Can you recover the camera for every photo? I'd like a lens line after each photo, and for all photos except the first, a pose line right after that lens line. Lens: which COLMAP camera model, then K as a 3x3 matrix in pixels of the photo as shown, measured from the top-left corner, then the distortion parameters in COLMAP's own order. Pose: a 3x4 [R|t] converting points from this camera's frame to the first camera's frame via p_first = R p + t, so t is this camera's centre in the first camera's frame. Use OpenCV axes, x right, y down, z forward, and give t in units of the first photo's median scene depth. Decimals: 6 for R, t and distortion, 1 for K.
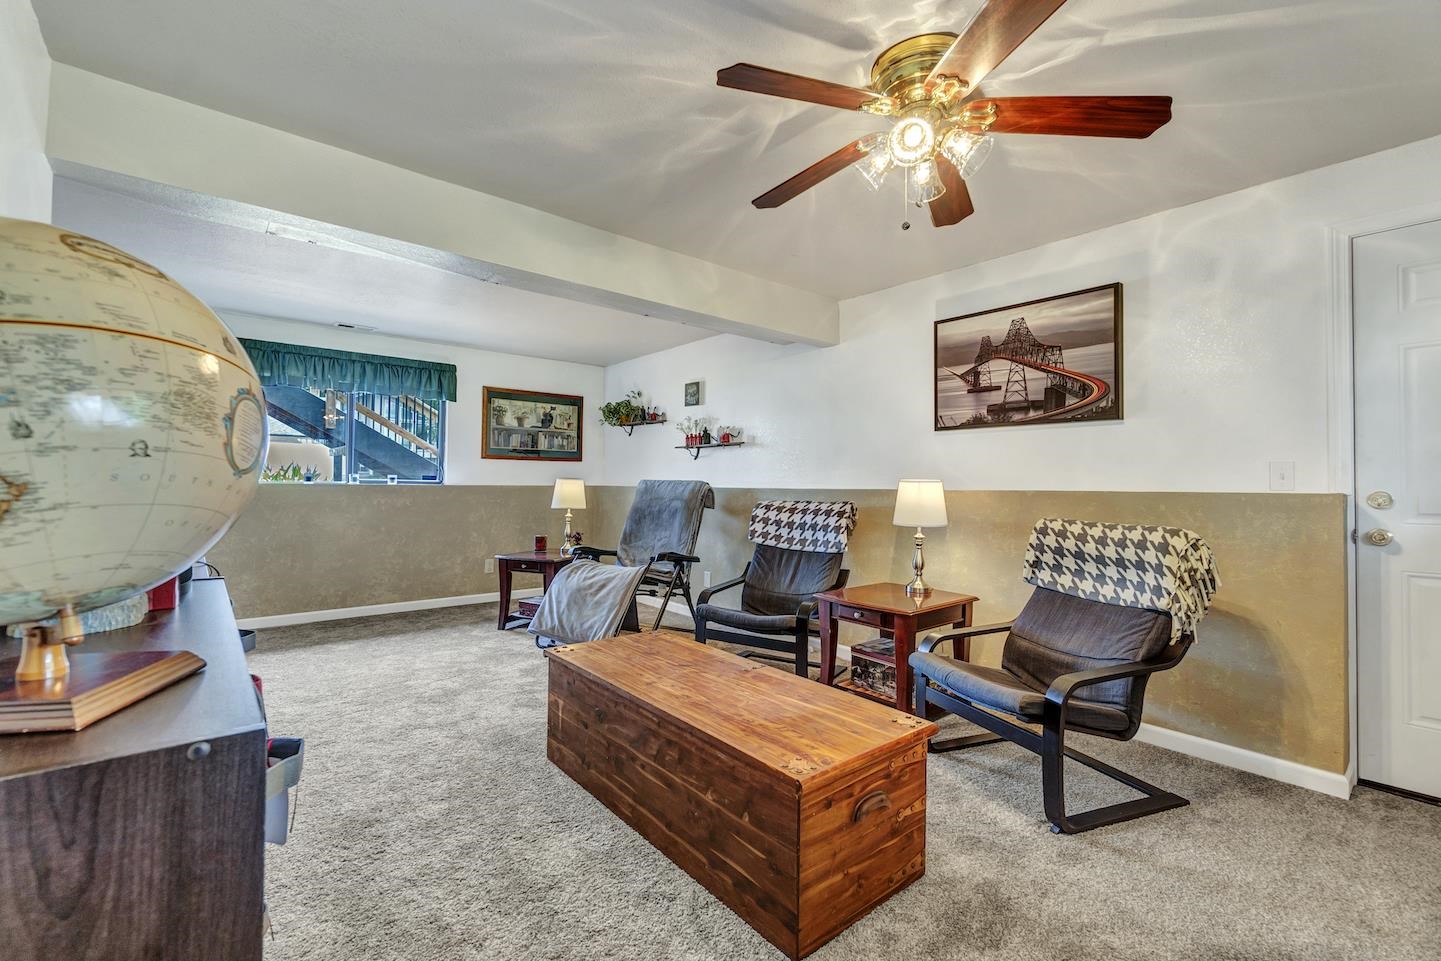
lens RADIAL K [[613.5, 0, 688.0], [0, 613.5, 474.7], [0, 0, 1]] dist [-0.001082, -0.000187]
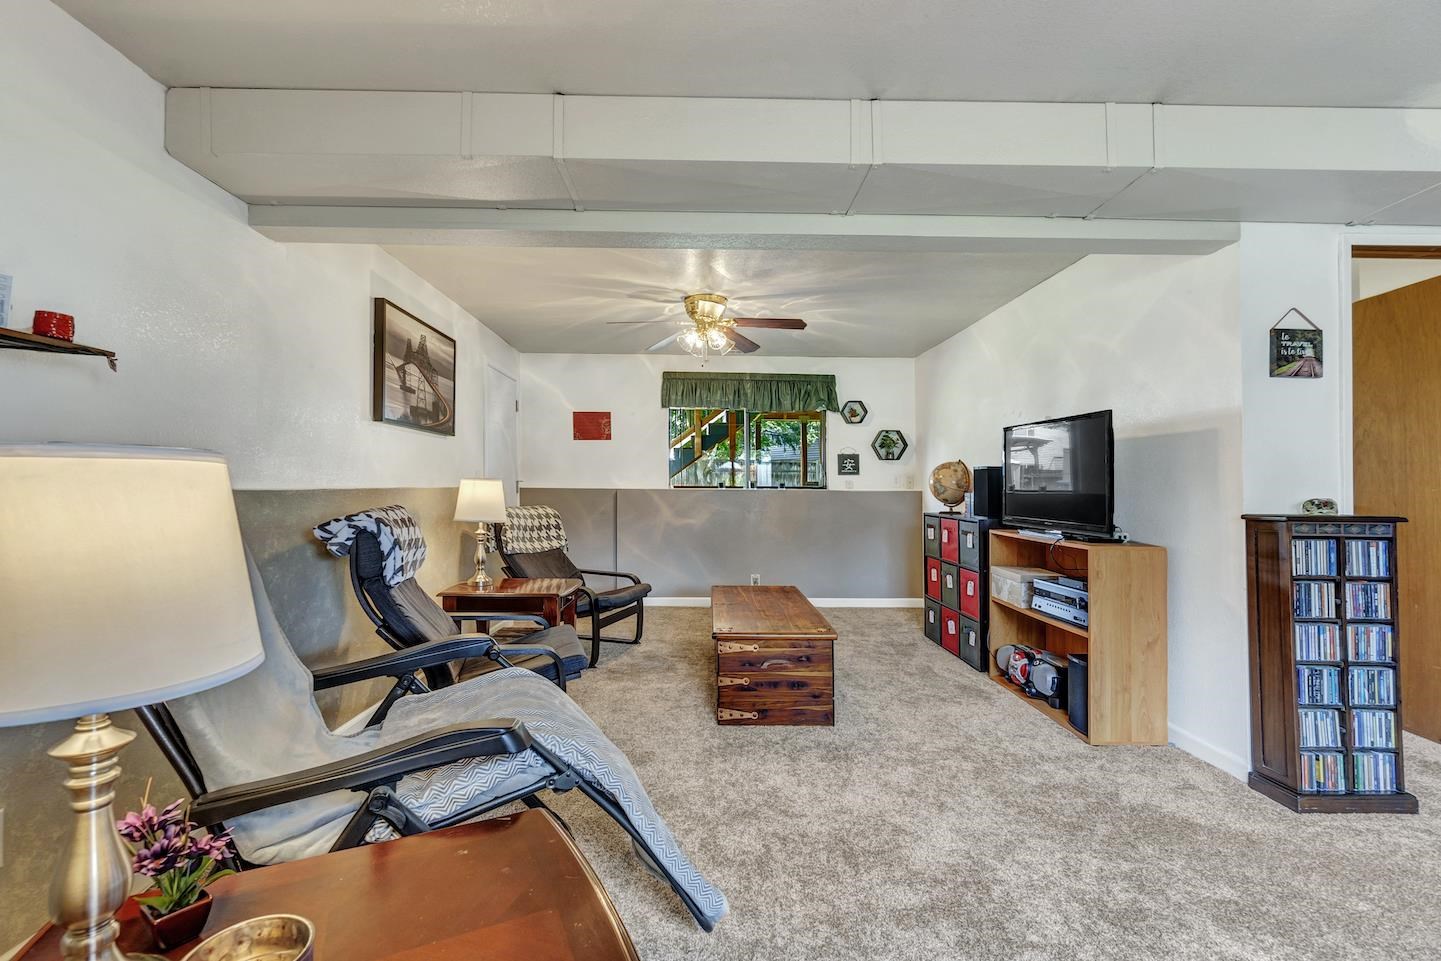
lens RADIAL K [[633.5, 0, 715.9], [0, 633.5, 473.6], [0, 0, 1]] dist [-0.001672, -0.000705]
pose [[-0.794552, -0.014487, 0.607023, -0.586488], [-0.040230, 0.998775, -0.028822, 0.012466], [-0.605861, -0.047322, -0.794162, 1.545858]]
